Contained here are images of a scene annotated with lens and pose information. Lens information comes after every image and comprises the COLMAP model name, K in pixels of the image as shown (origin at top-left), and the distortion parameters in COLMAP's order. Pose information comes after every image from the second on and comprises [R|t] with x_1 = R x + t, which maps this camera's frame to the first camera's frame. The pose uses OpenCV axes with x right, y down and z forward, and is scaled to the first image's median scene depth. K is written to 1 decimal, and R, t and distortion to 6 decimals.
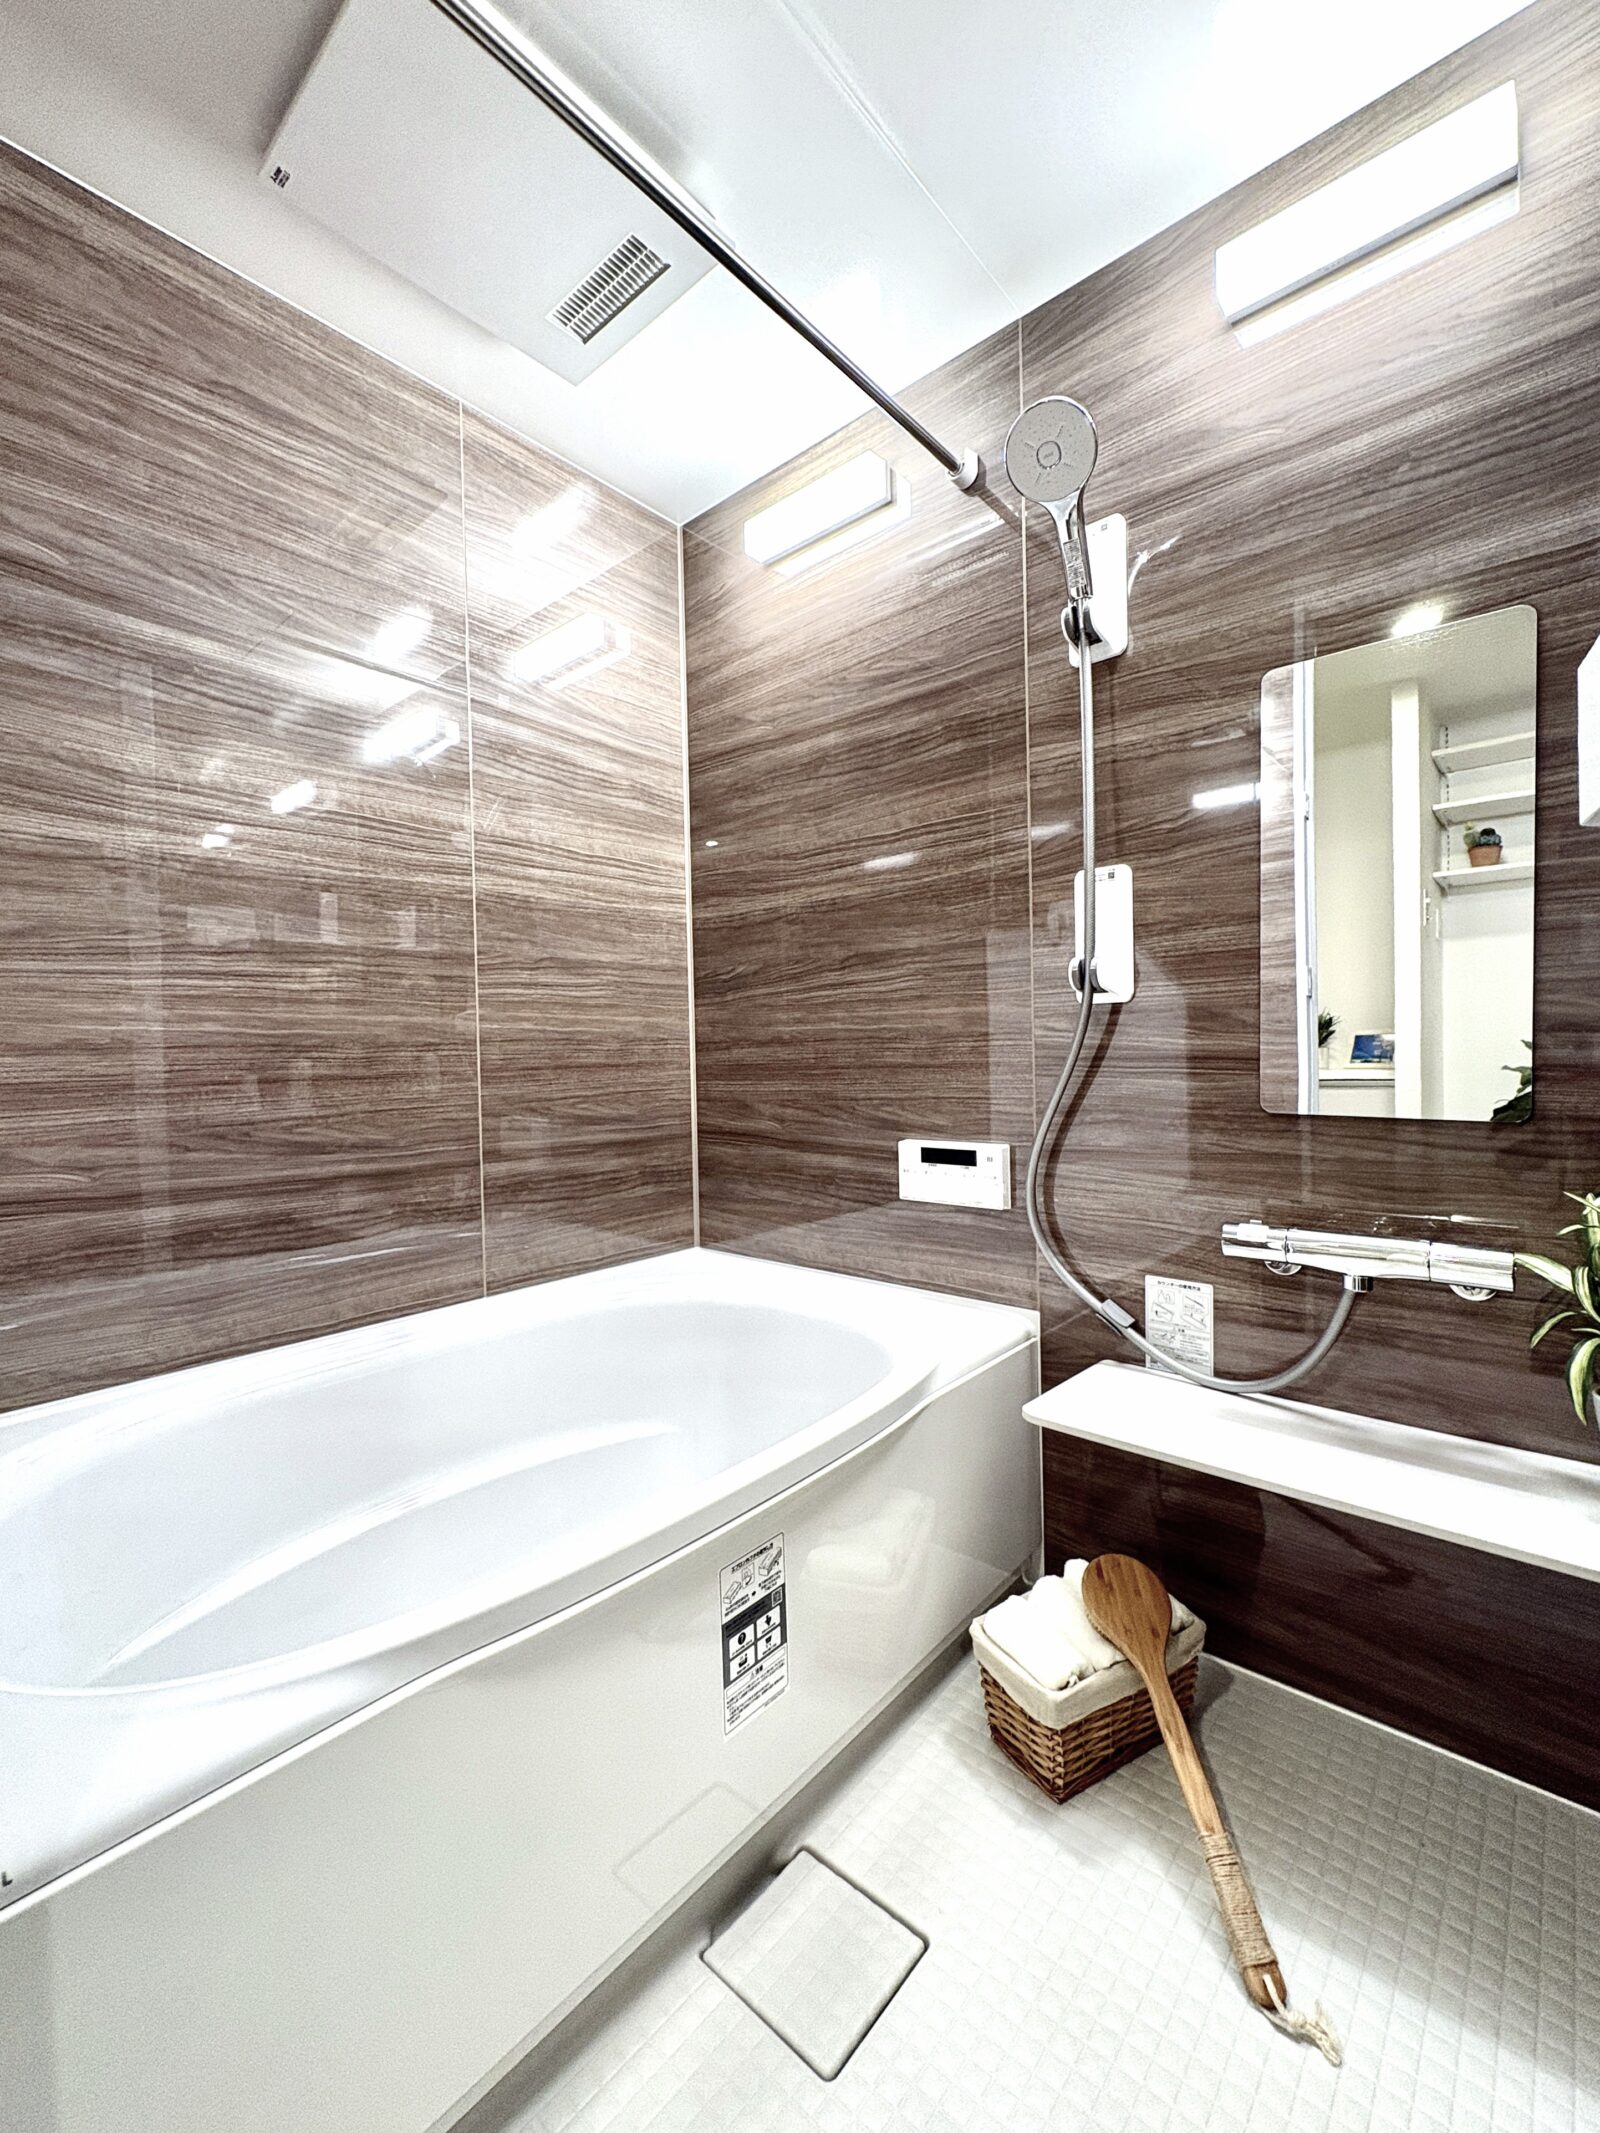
lens RADIAL K [[885.4, 0, 800.0], [0, 885.4, 1066.5], [0, 0, 1]] dist [0.000963, 0.001013]
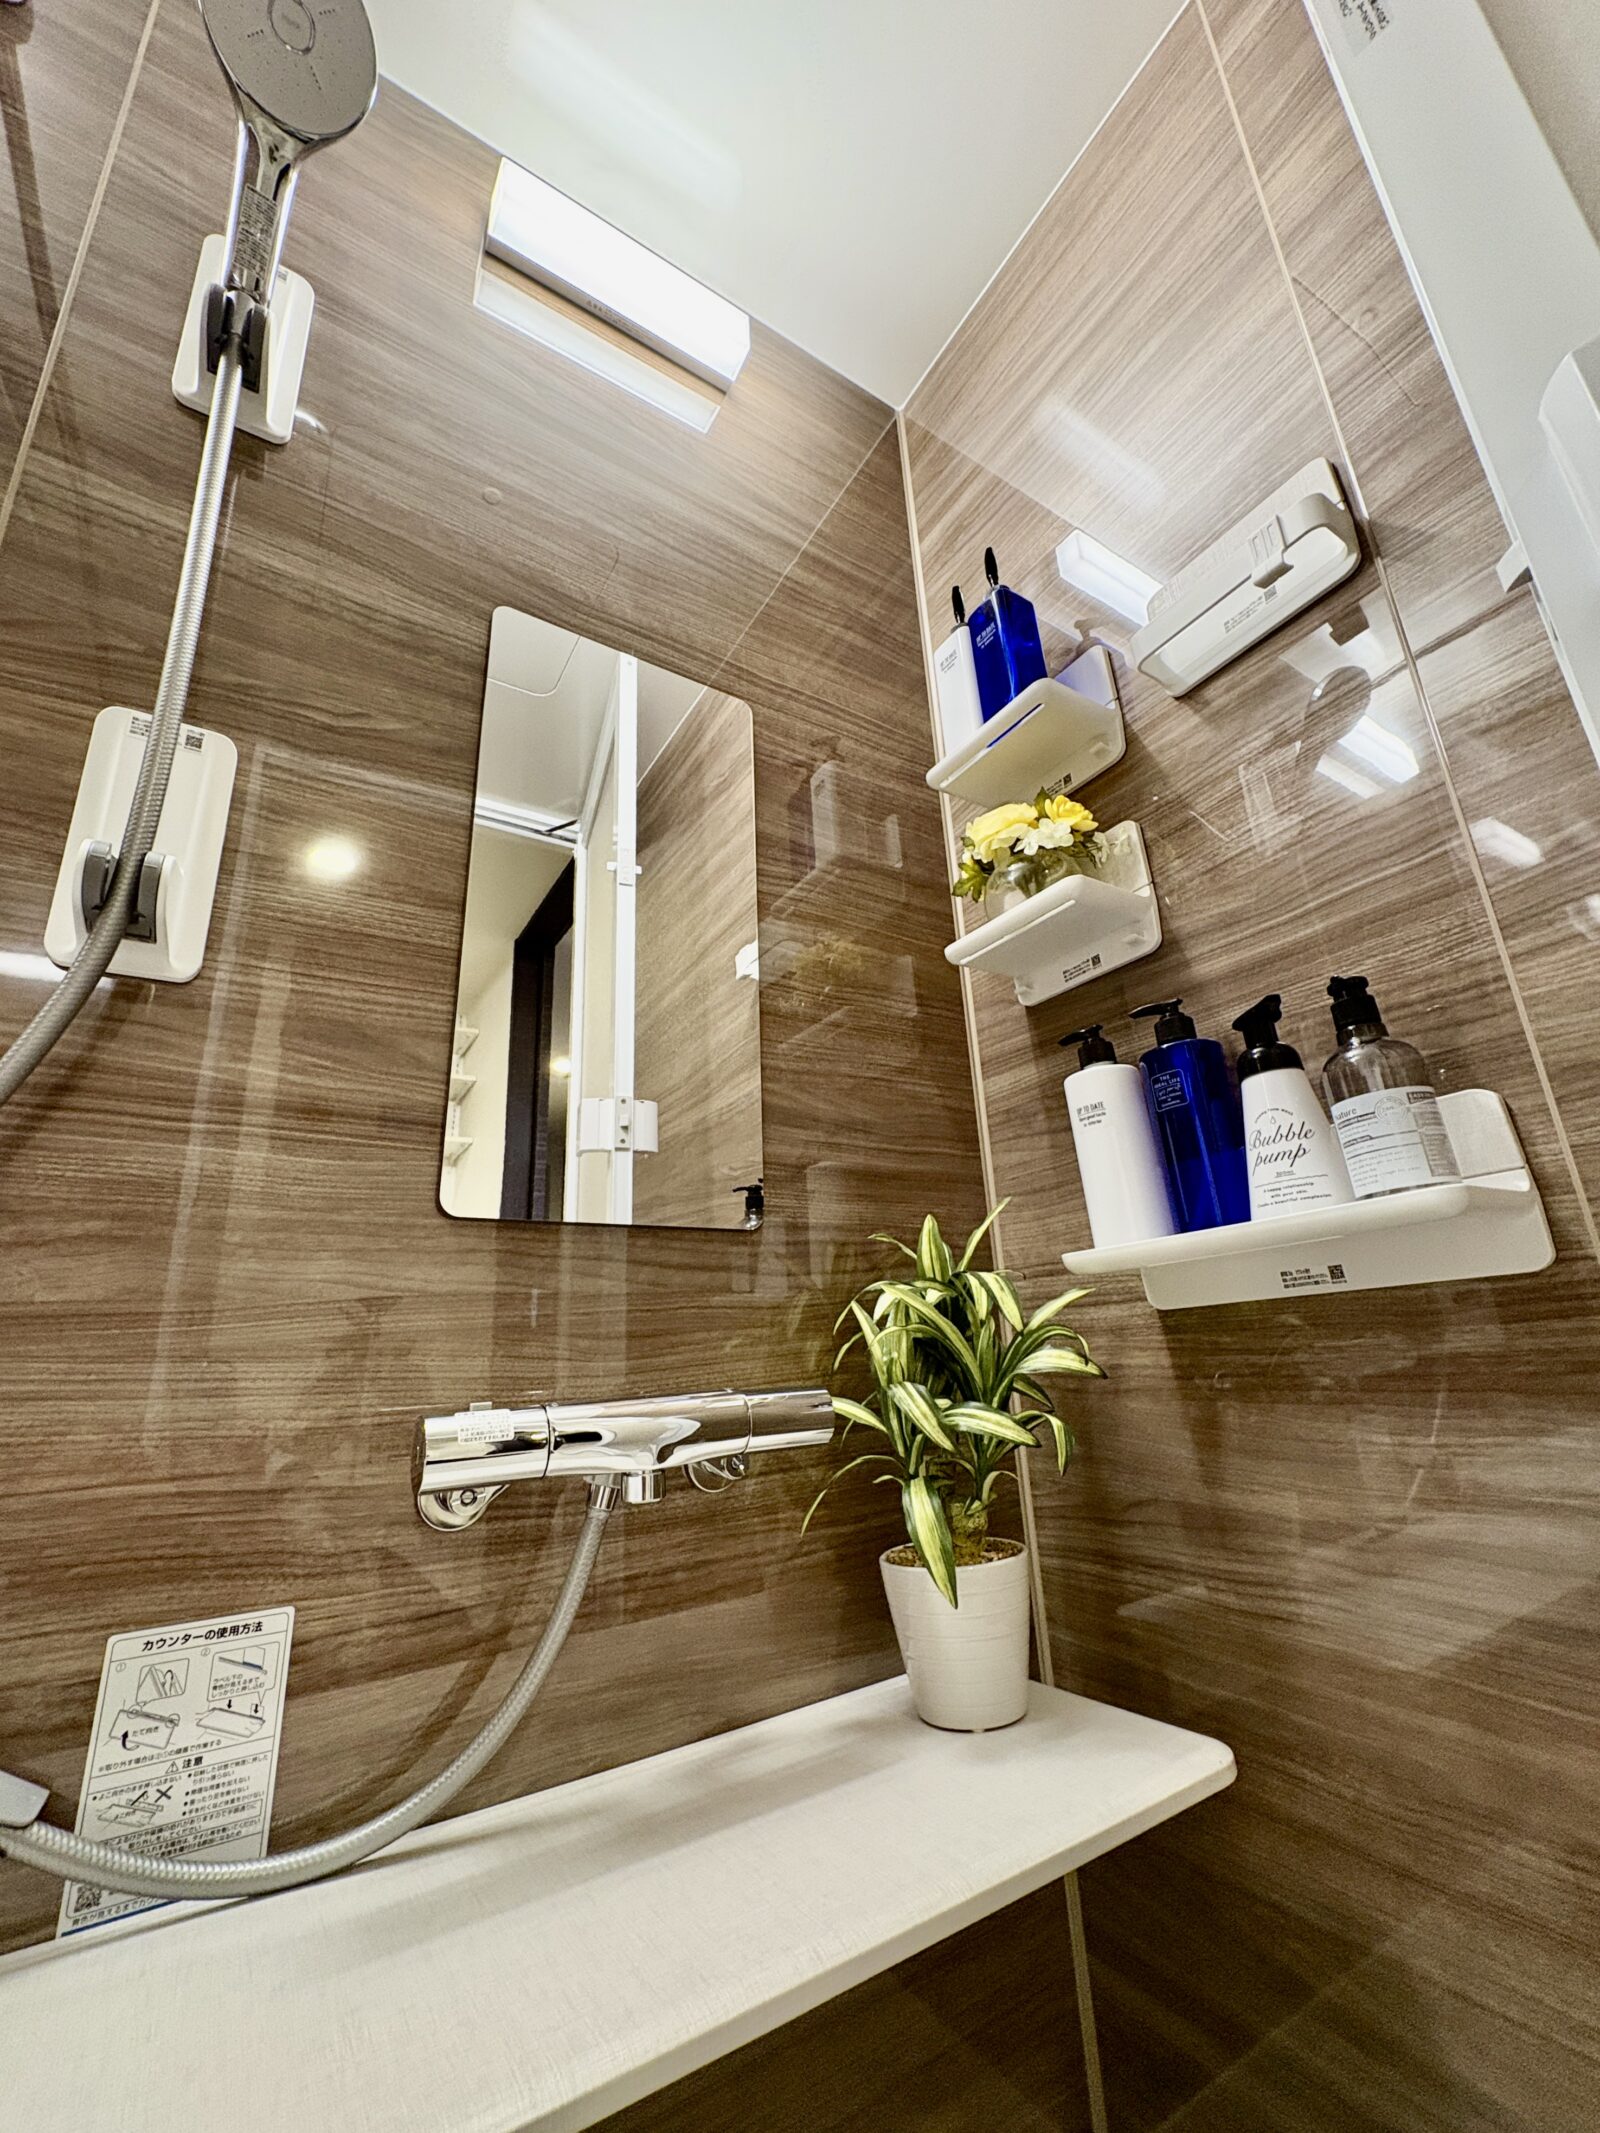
lens RADIAL K [[849.2, 0, 798.2], [0, 849.2, 1071.9], [0, 0, 1]] dist [-0.001160, -0.000272]
pose [[0.293325, 0.287333, 0.911812, 0.070755], [0.052872, 0.947430, -0.315566, 0.139840], [-0.954550, 0.140773, 0.262713, 0.604291]]
